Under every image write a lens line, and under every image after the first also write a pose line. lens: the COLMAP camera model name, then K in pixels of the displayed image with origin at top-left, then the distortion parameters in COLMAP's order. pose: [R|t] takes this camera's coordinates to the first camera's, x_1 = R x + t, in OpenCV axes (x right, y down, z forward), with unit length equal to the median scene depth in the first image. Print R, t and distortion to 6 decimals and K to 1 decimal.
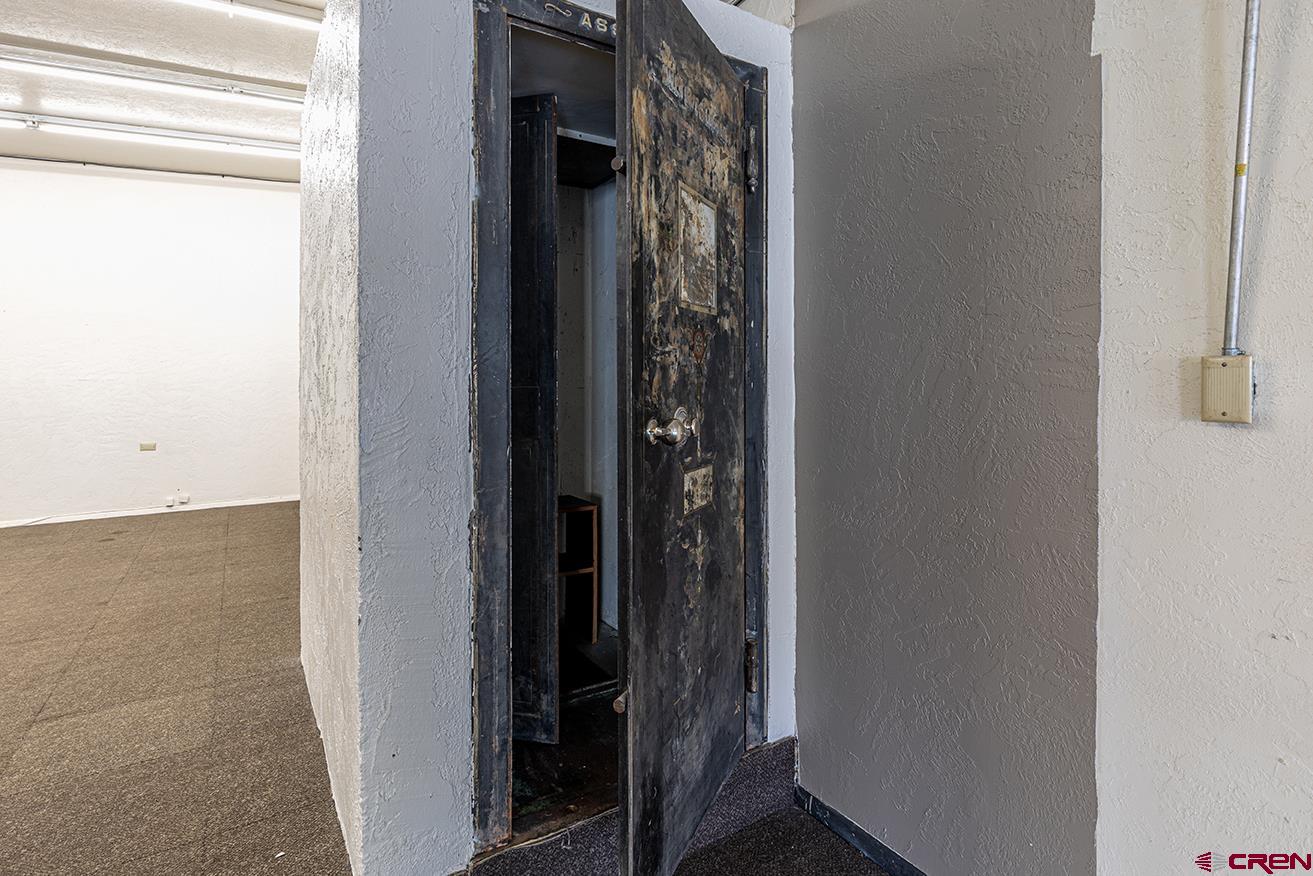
lens RADIAL K [[684.8, 0, 654.2], [0, 684.8, 389.9], [0, 0, 1]] dist [0.003048, 0.000727]
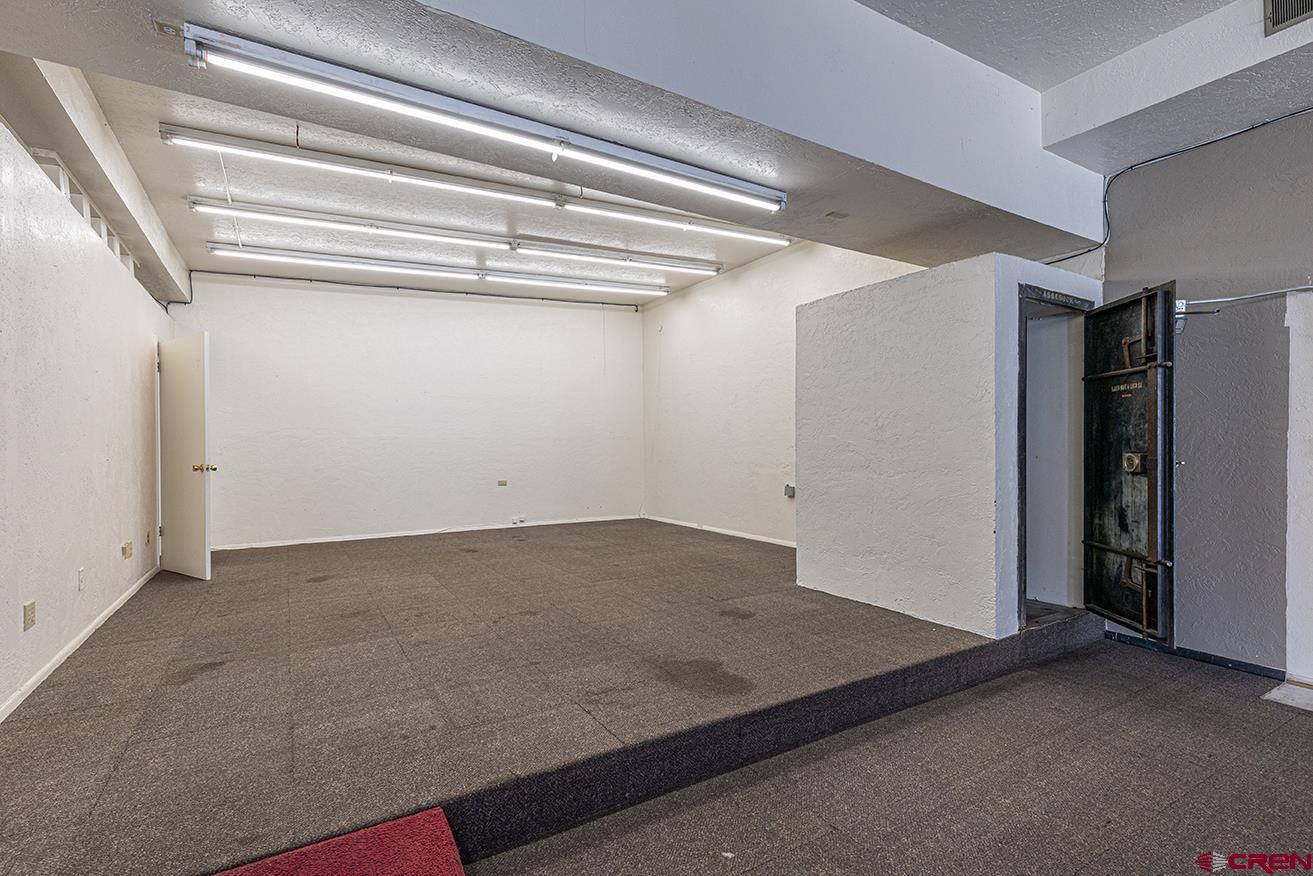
lens RADIAL K [[607.1, 0, 656.7], [0, 607.1, 442.7], [0, 0, 1]] dist [-0.001173, 0.000192]
pose [[0.998937, 0.011216, -0.044714, -0.437236], [-0.011697, 0.999876, -0.010502, 0.007370], [0.044591, 0.011014, 0.998945, -0.380141]]
